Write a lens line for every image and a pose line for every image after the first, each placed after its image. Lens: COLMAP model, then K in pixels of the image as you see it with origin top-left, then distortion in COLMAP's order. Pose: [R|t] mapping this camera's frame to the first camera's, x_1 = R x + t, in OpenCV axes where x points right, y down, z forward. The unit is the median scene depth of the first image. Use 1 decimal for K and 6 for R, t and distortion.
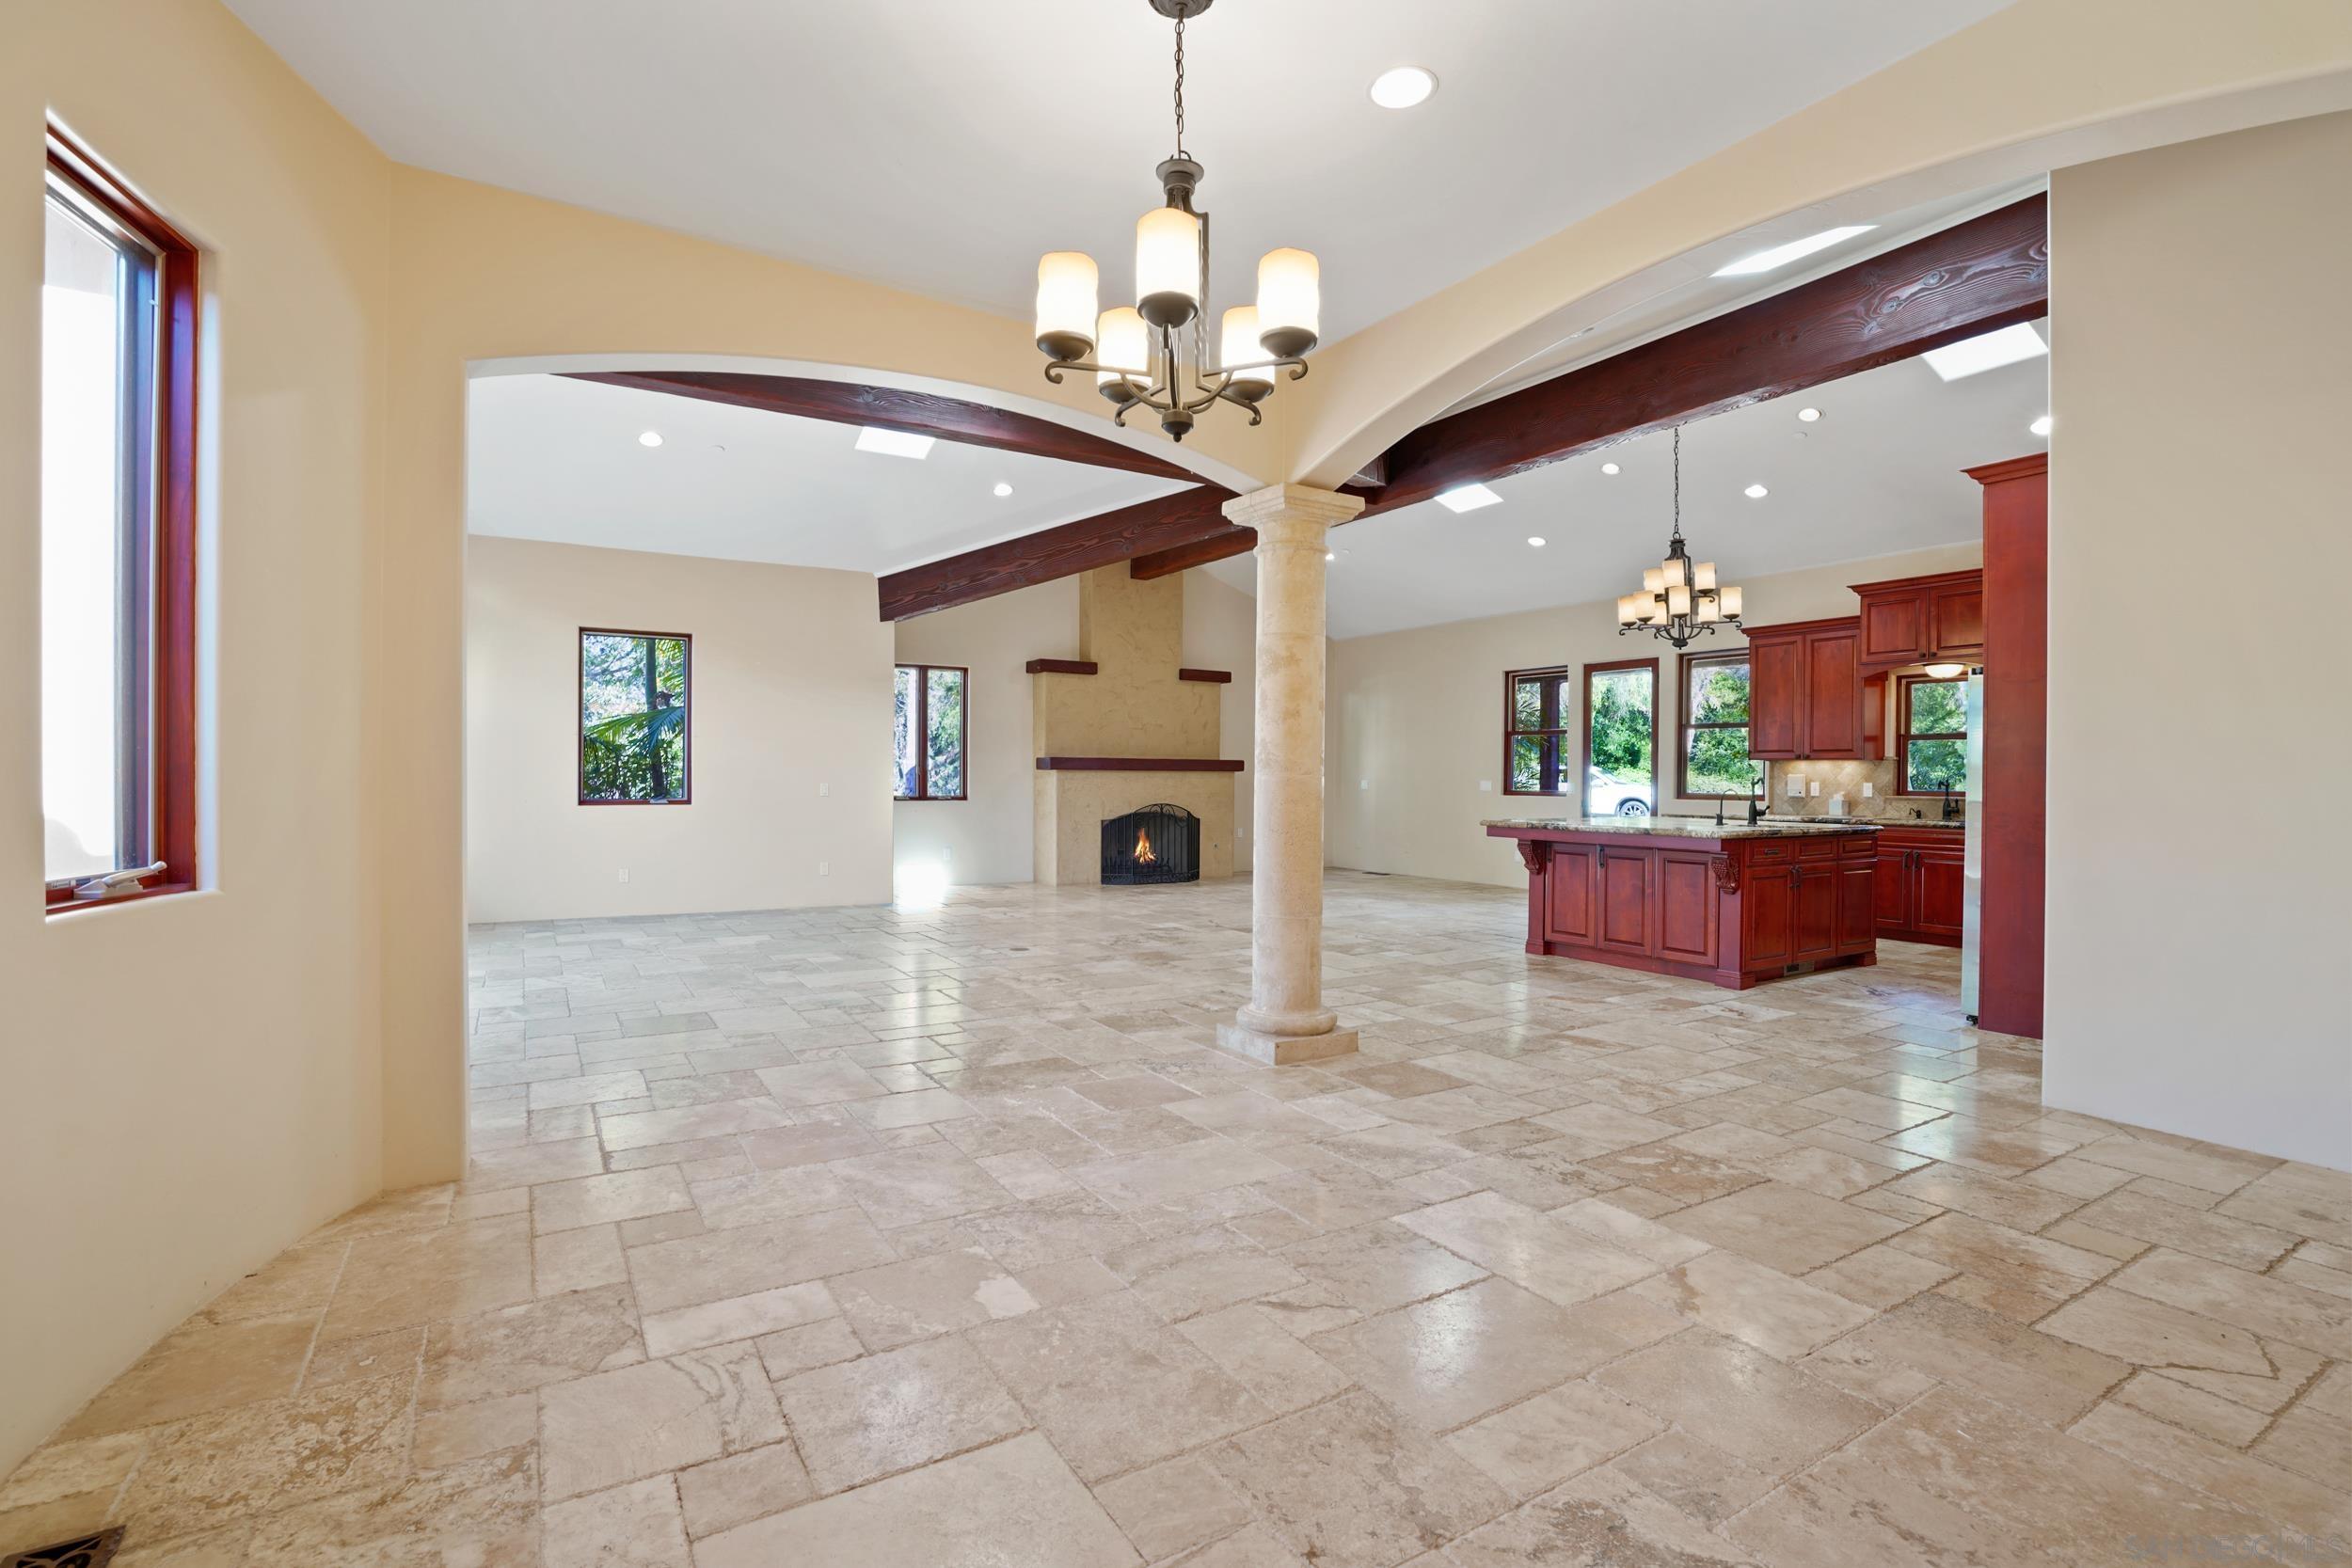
lens RADIAL K [[1084.0, 0, 1168.8], [0, 1084.0, 784.5], [0, 0, 1]] dist [-0.050713, 0.017167]
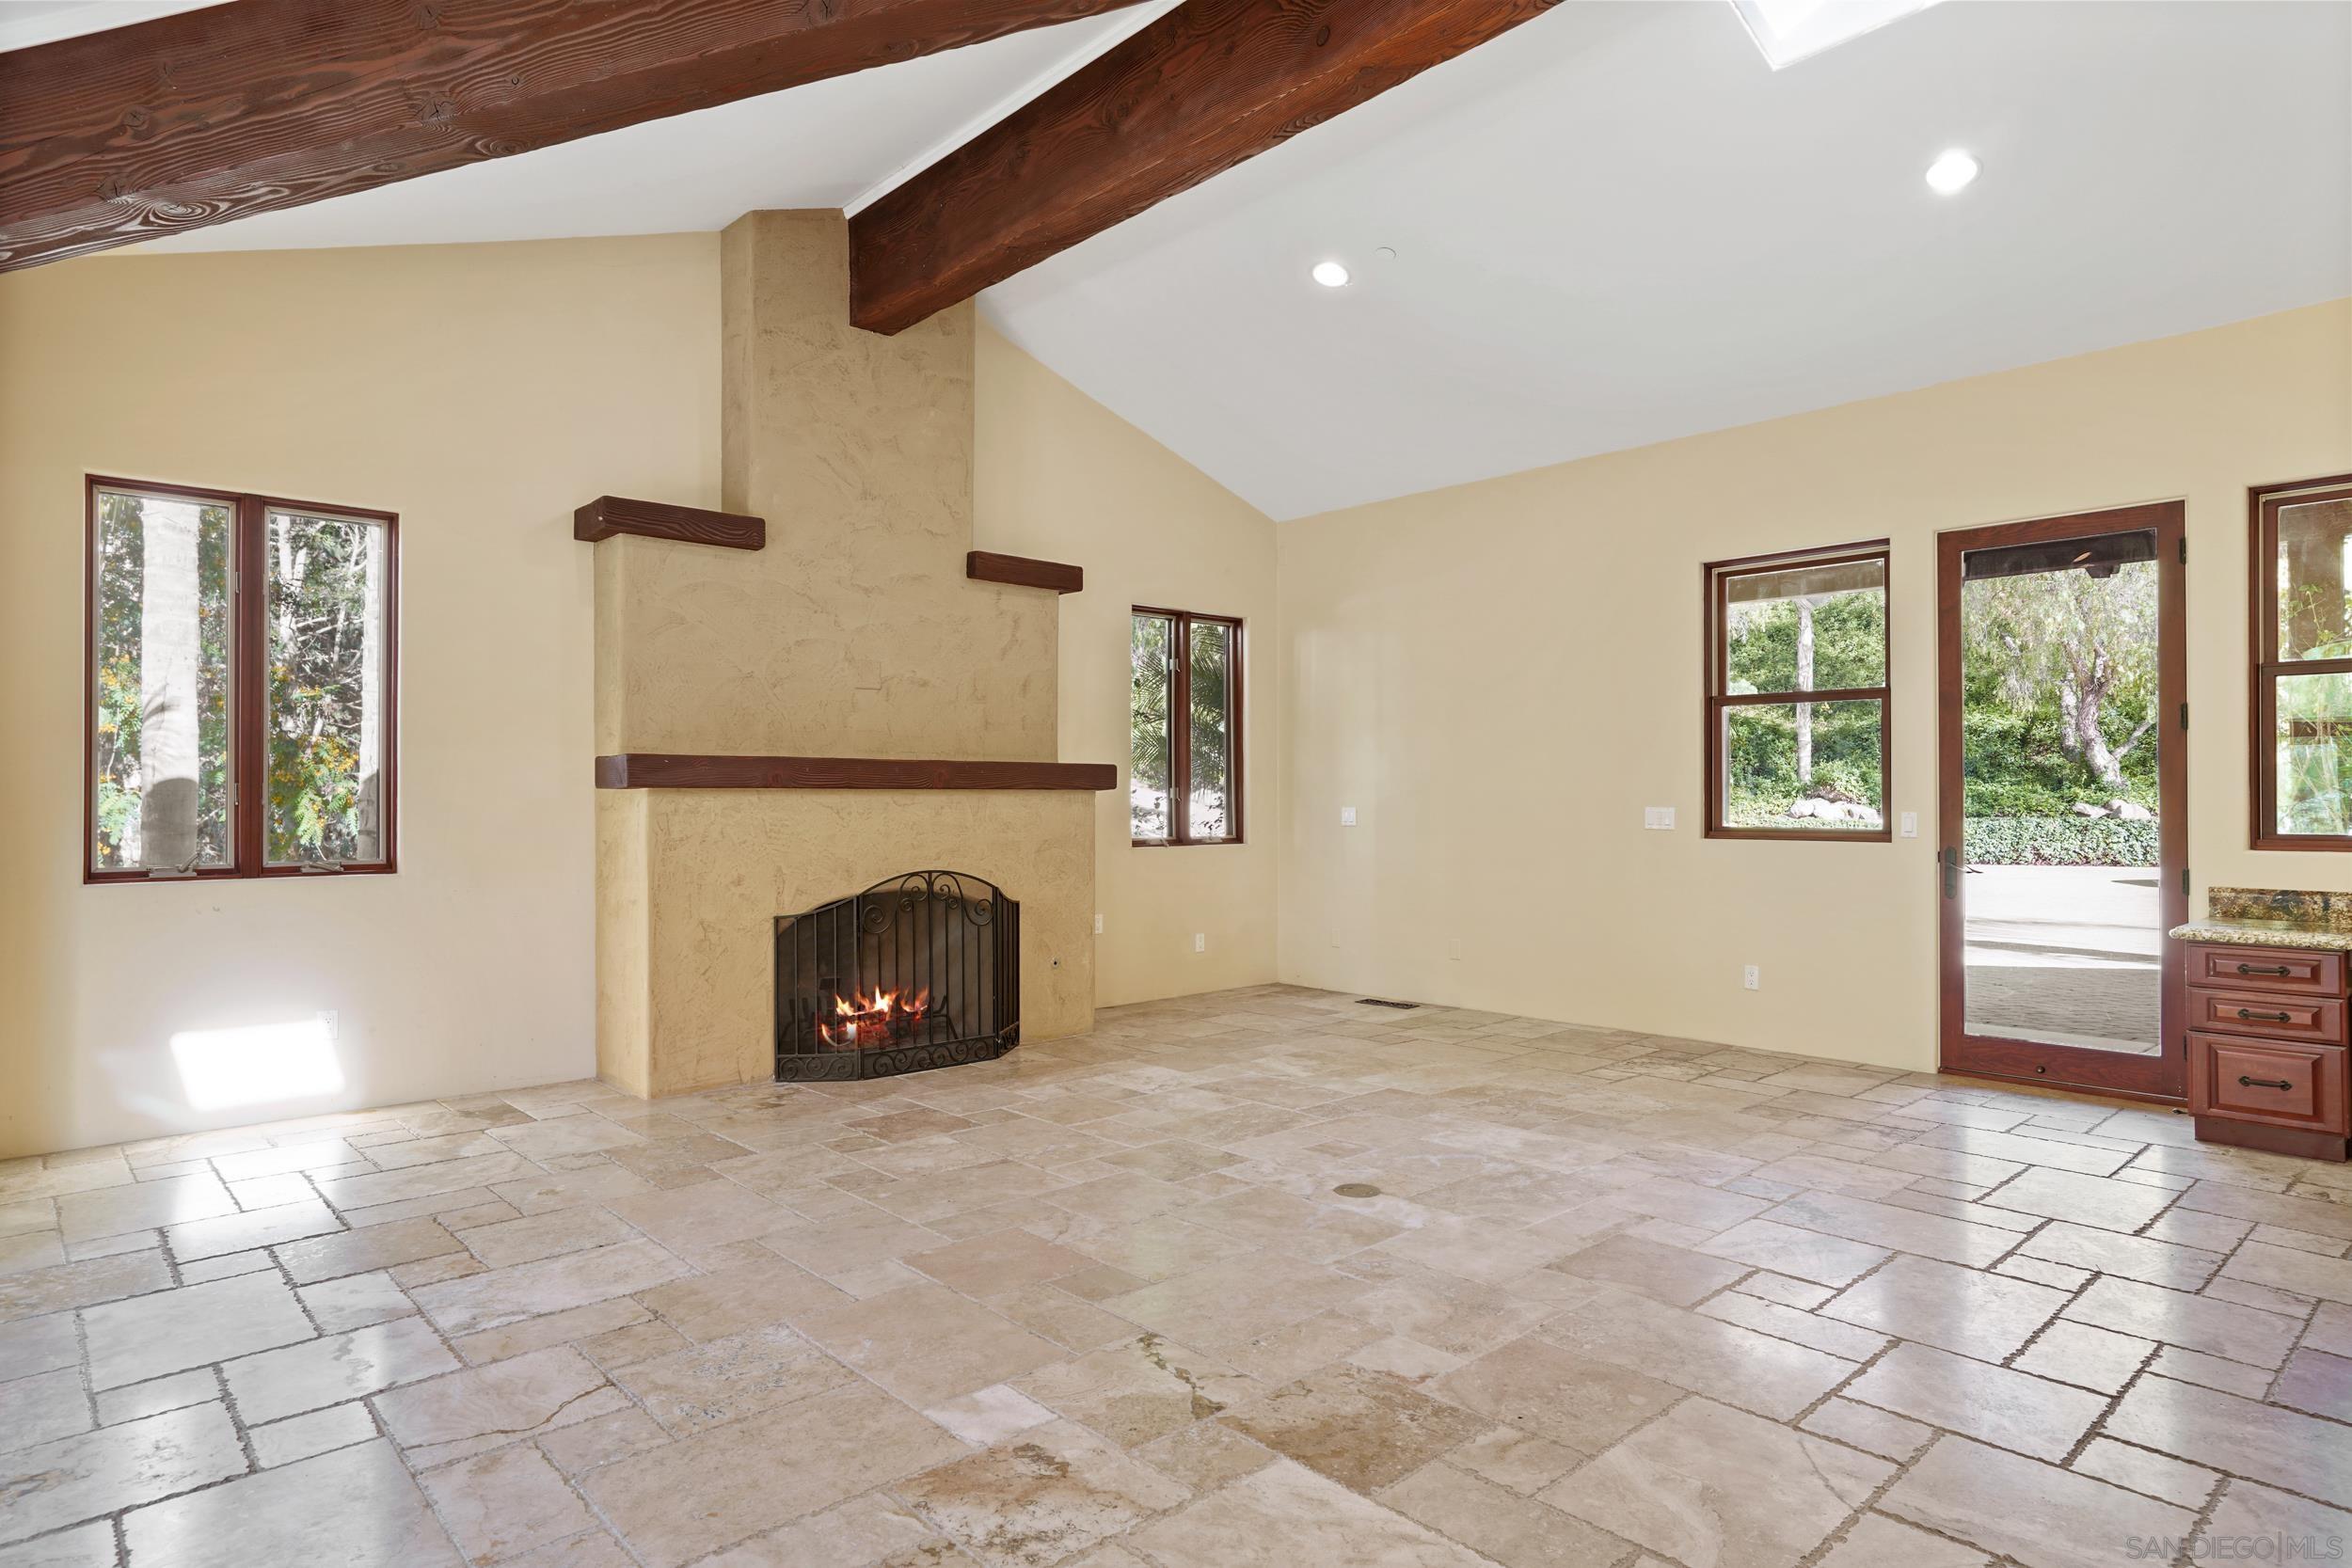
lens RADIAL K [[1309.3, 0, 1158.8], [0, 1309.3, 786.3], [0, 0, 1]] dist [-0.024000, 0.018548]
pose [[0.982418, -0.006075, 0.186597, -0.014185], [0.009166, 0.999835, -0.015705, -0.005496], [-0.186471, 0.017139, 0.982311, 0.525931]]
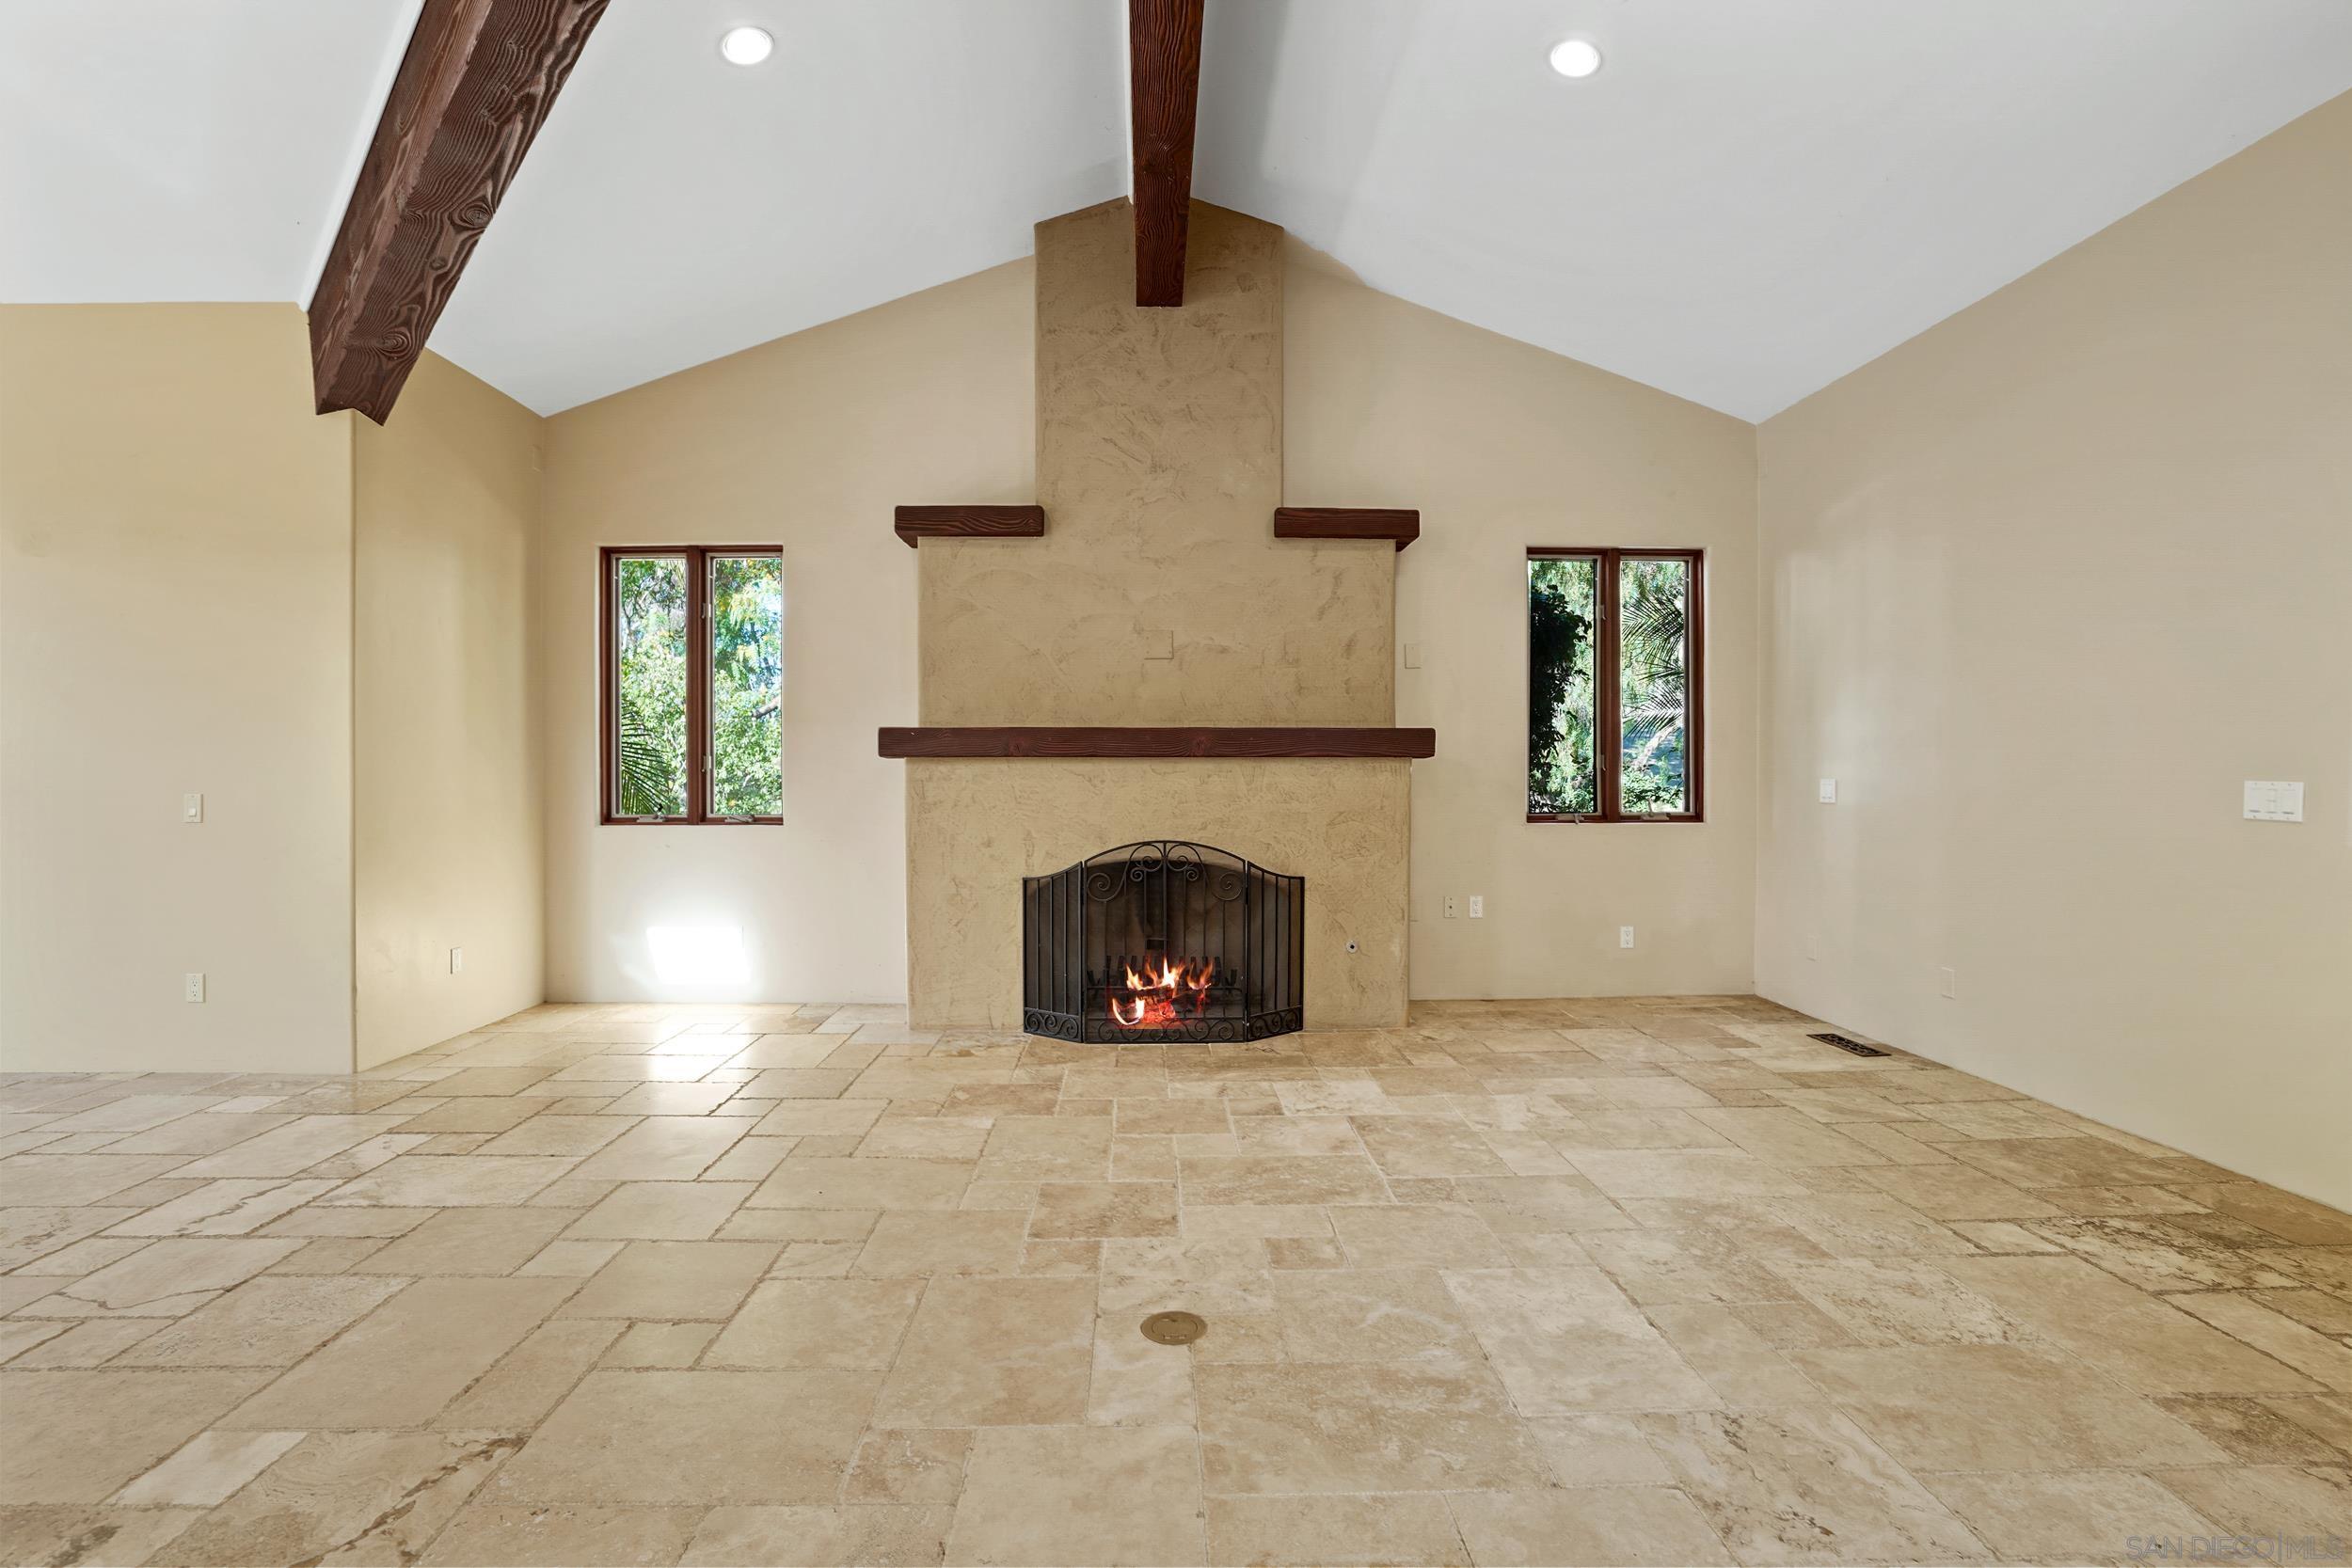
lens RADIAL K [[1084.0, 0, 1165.8], [0, 1084.0, 779.2], [0, 0, 1]] dist [-0.050713, 0.017167]
pose [[0.867663, -0.003654, -0.497140, 0.196881], [0.002162, 0.999991, -0.003576, -0.003239], [0.497148, 0.002028, 0.867663, 0.685755]]
